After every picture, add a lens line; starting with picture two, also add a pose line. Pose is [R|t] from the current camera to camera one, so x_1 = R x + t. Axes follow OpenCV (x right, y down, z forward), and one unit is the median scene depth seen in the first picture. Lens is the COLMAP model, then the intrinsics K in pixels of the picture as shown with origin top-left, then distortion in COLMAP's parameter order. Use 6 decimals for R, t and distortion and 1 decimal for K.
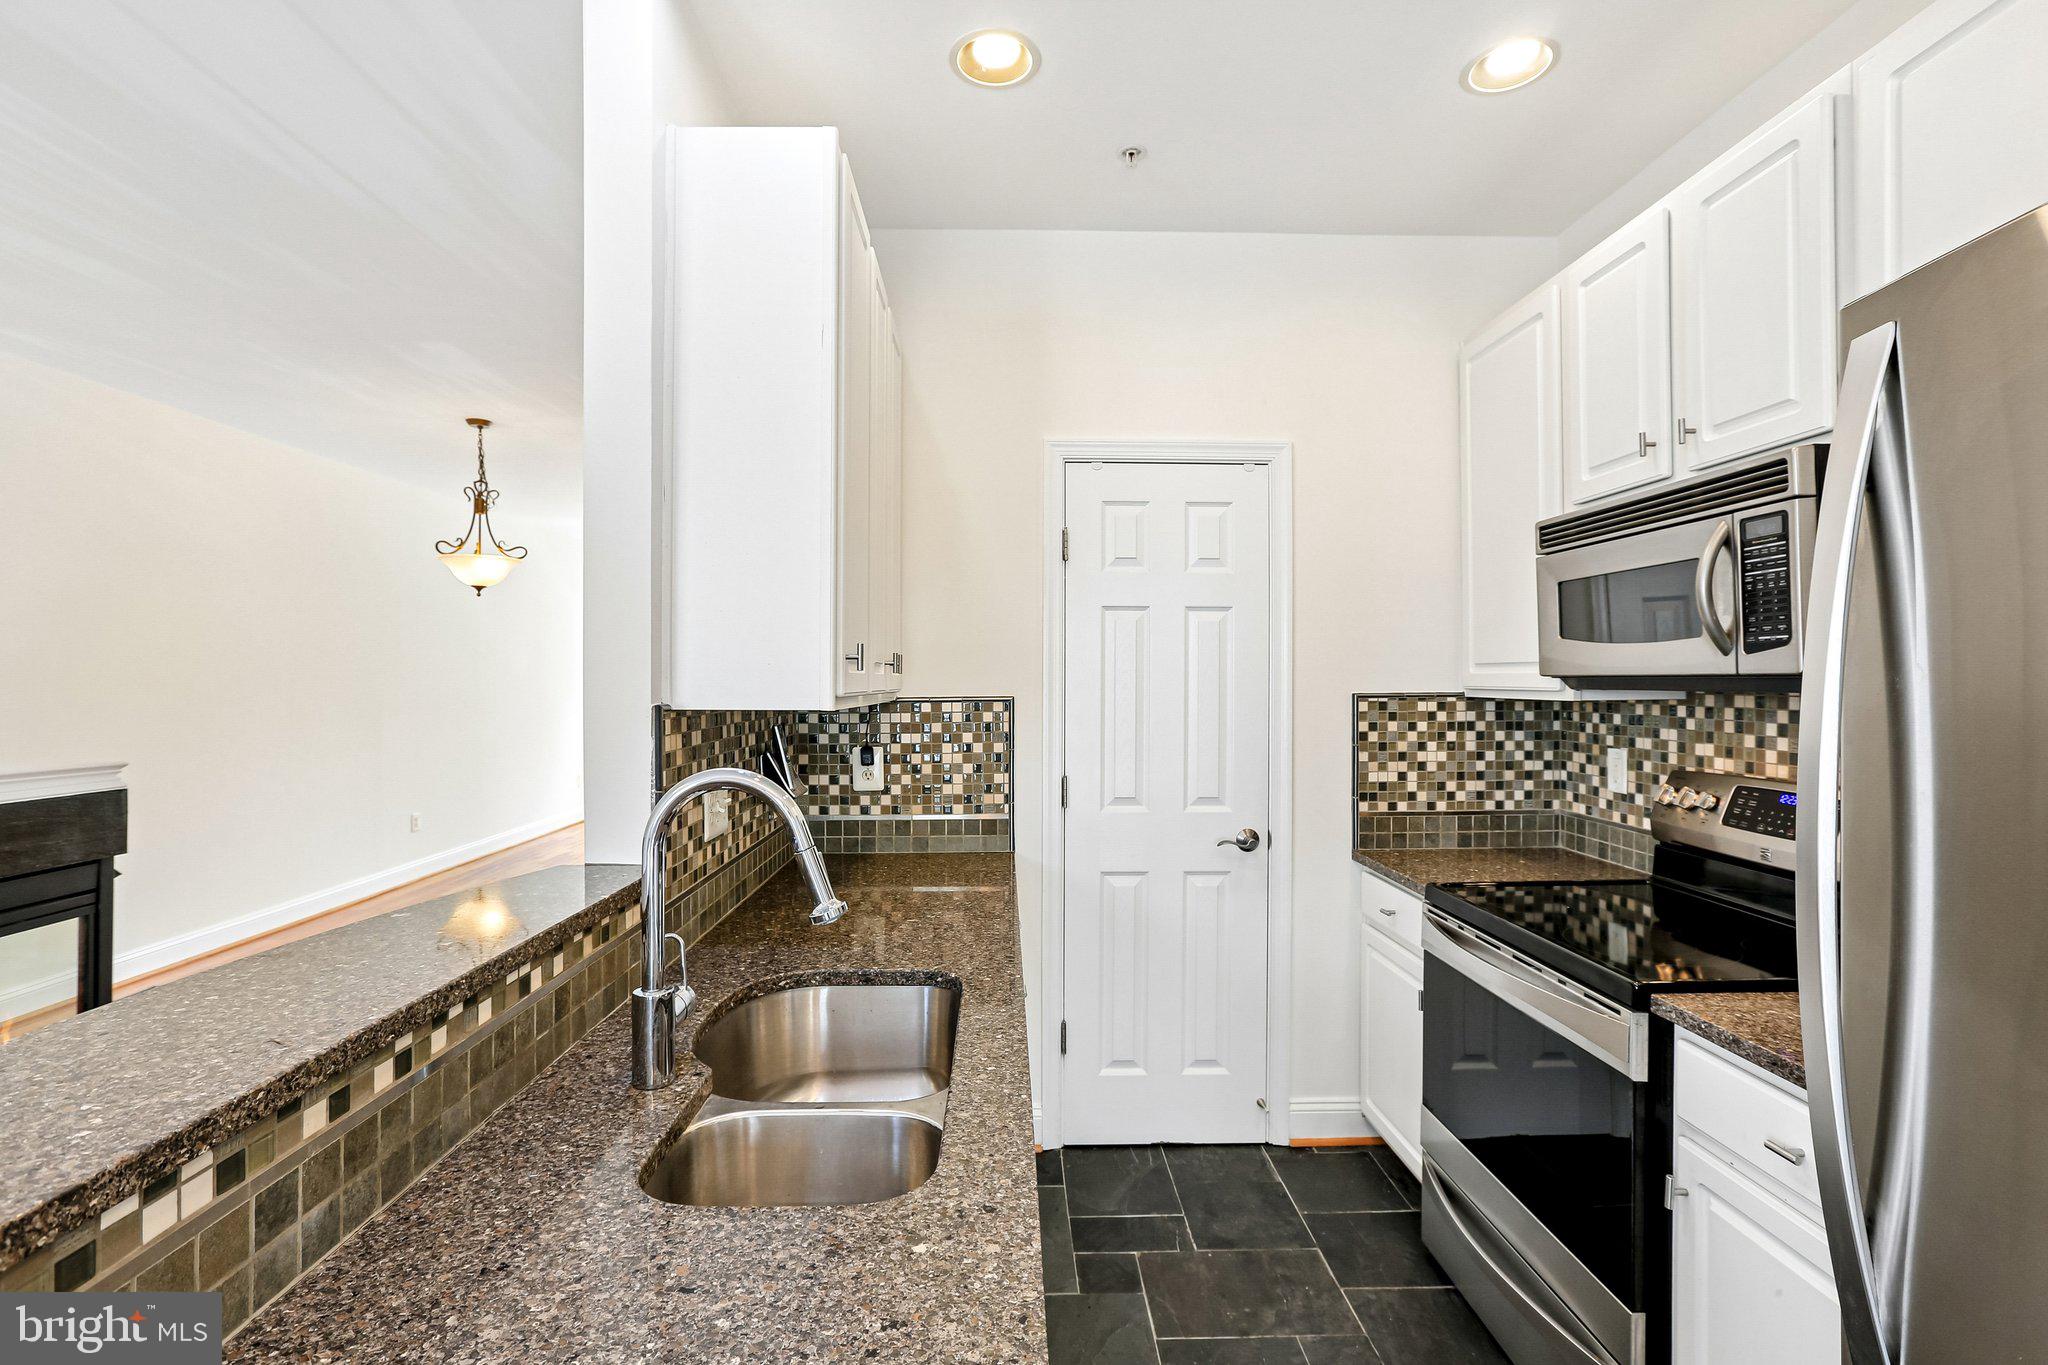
lens RADIAL K [[938.6, 0, 1020.3], [0, 938.6, 678.0], [0, 0, 1]] dist [-0.039908, 0.018790]
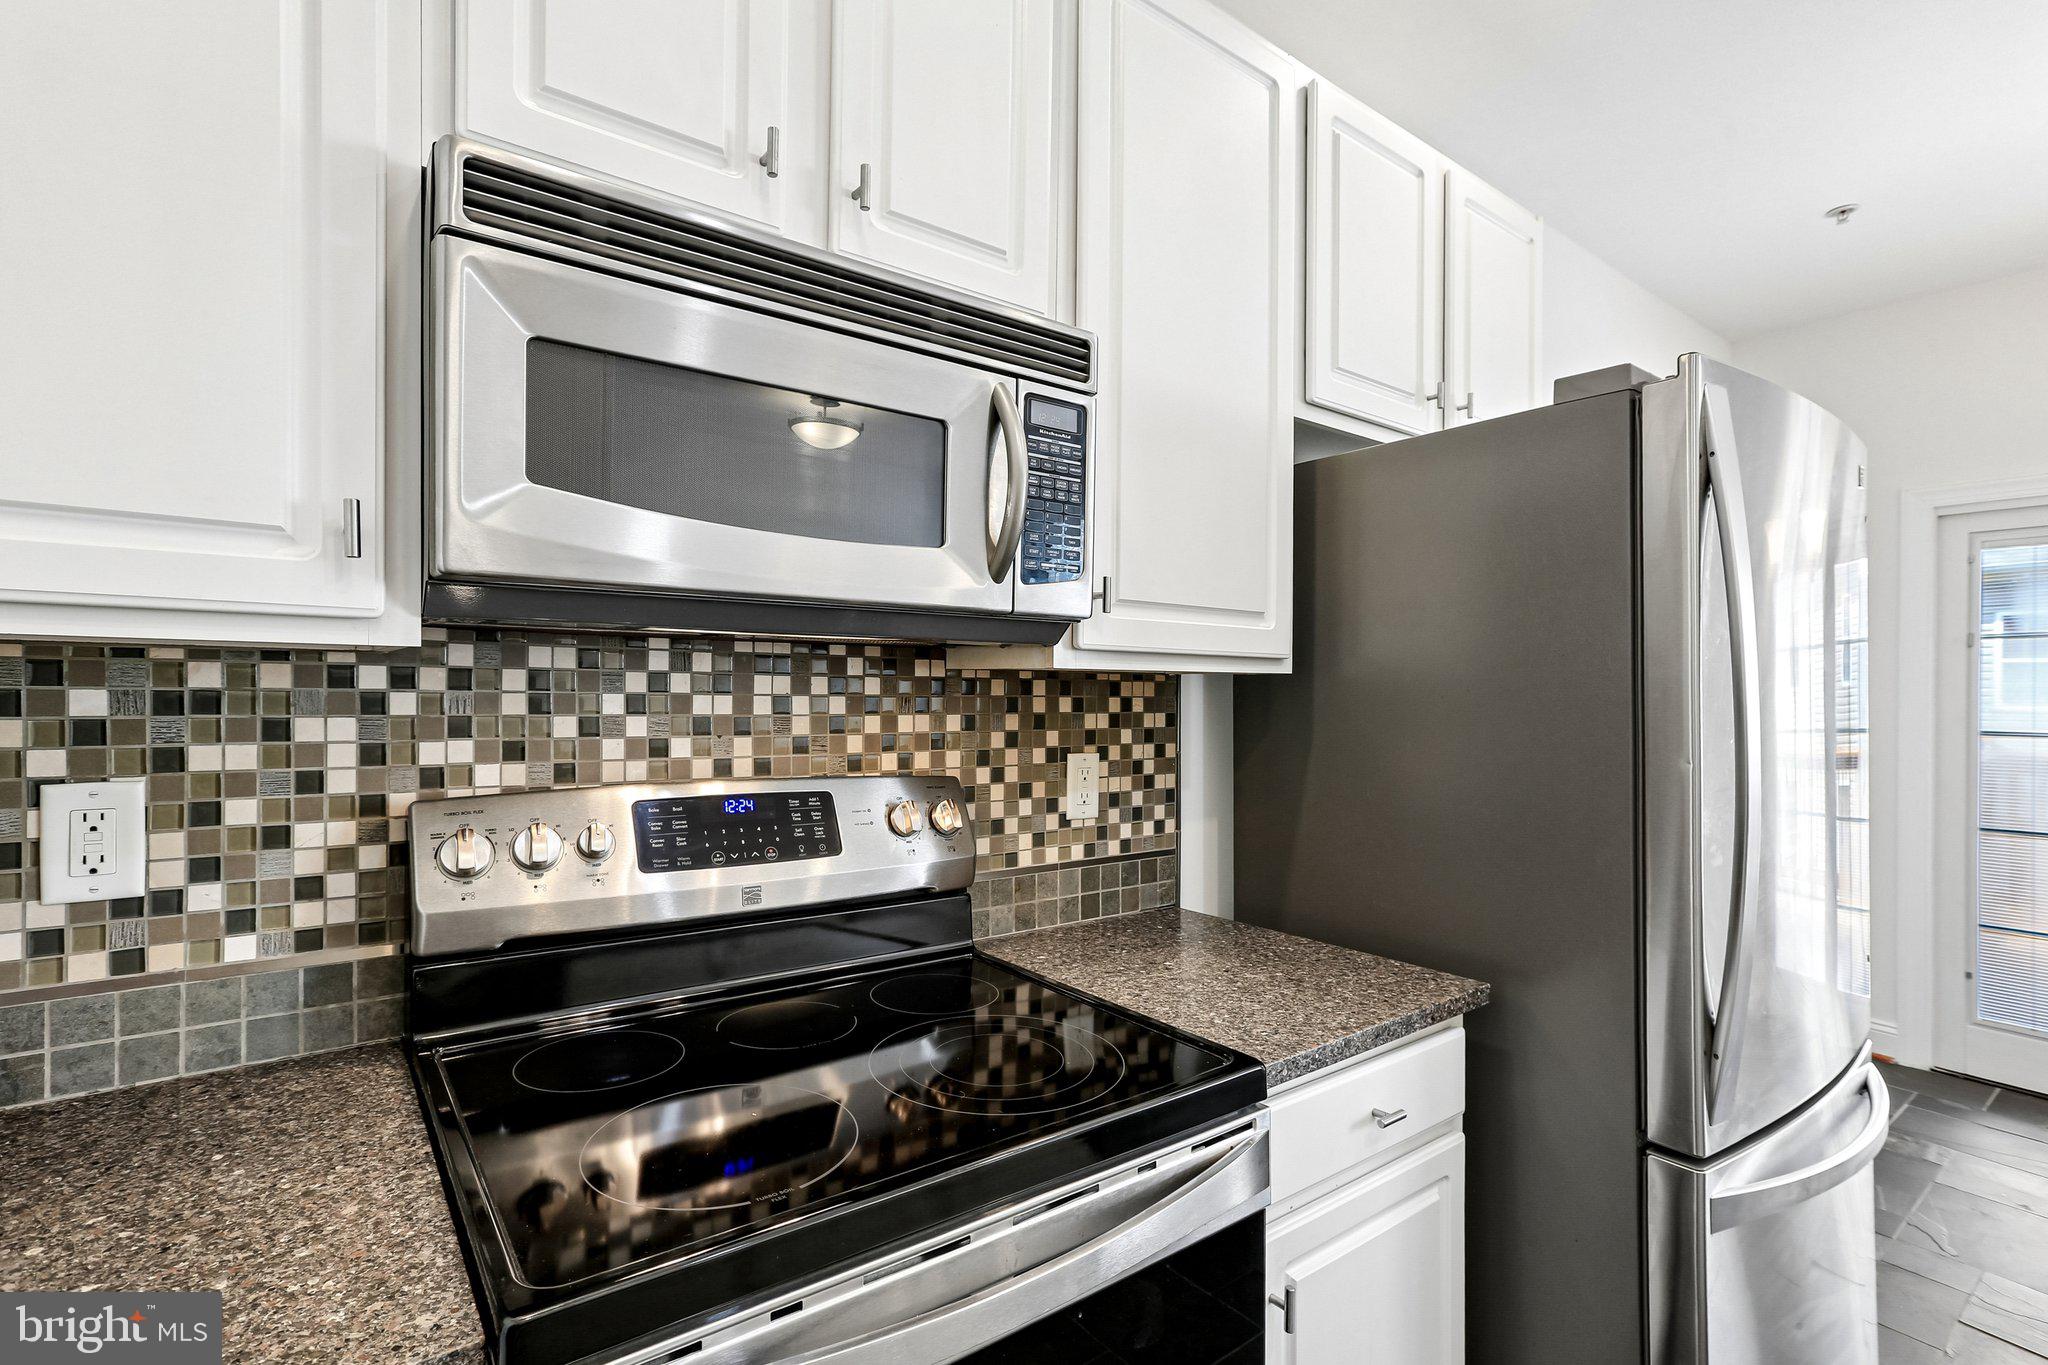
lens RADIAL K [[938.6, 0, 1014.9], [0, 938.6, 694.5], [0, 0, 1]] dist [-0.039908, 0.018790]
pose [[-0.580450, -0.005357, 0.814278, 0.141727], [-0.009793, 0.999952, -0.000403, 0.040762], [-0.814237, -0.008208, -0.580475, 0.980928]]
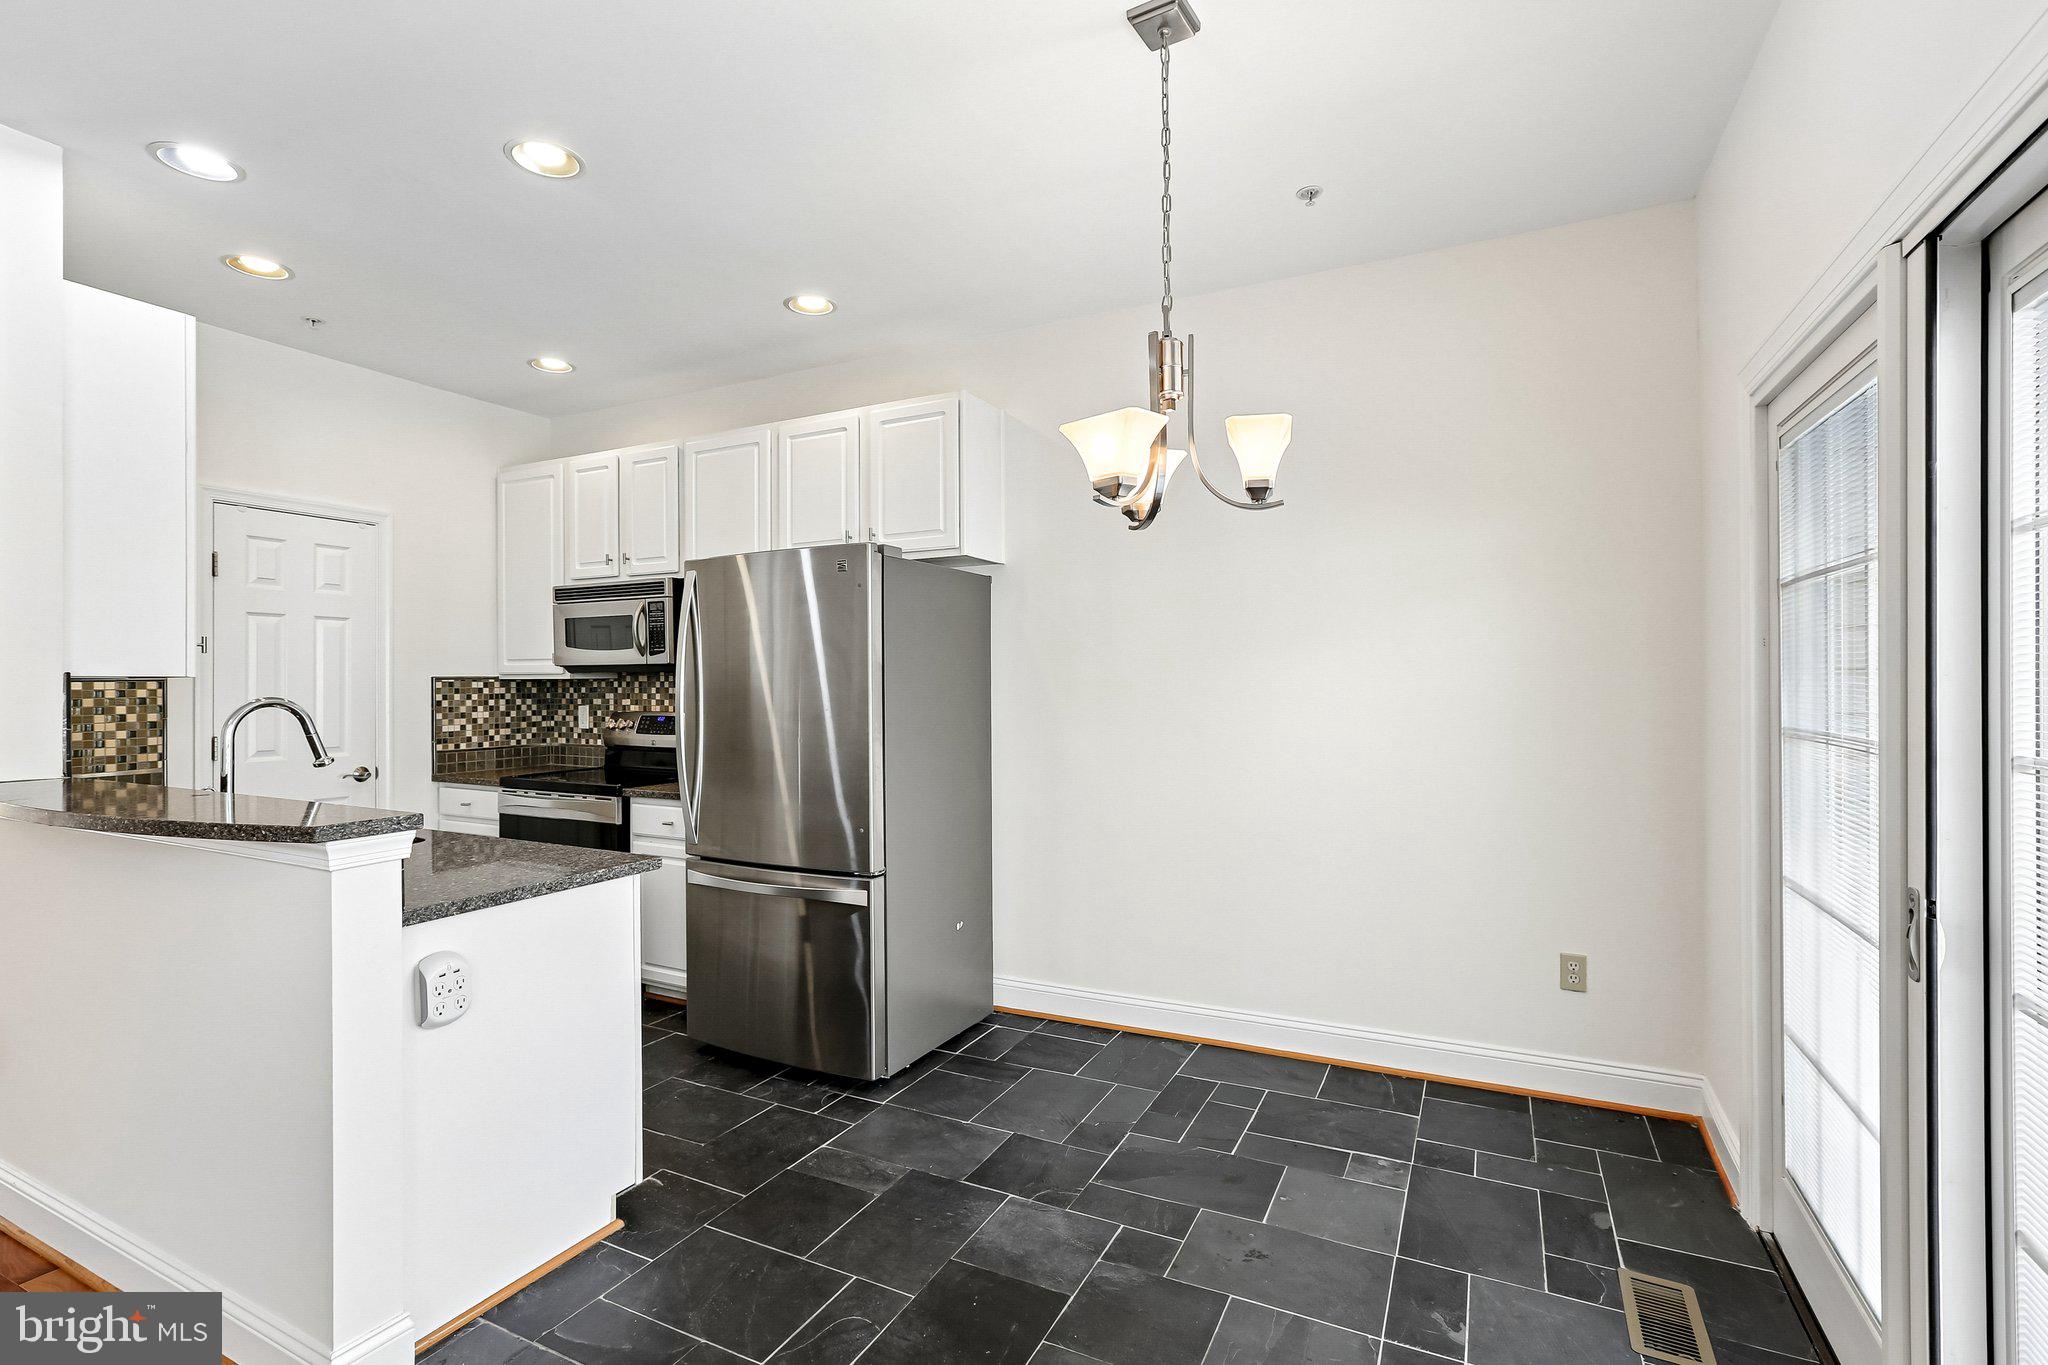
lens RADIAL K [[938.6, 0, 1017.0], [0, 938.6, 682.7], [0, 0, 1]] dist [-0.039908, 0.018790]
pose [[0.465954, 0.000955, 0.884808, -0.681918], [0.001875, 0.999996, -0.002067, 0.037489], [-0.884807, 0.002622, 0.465950, -0.732188]]
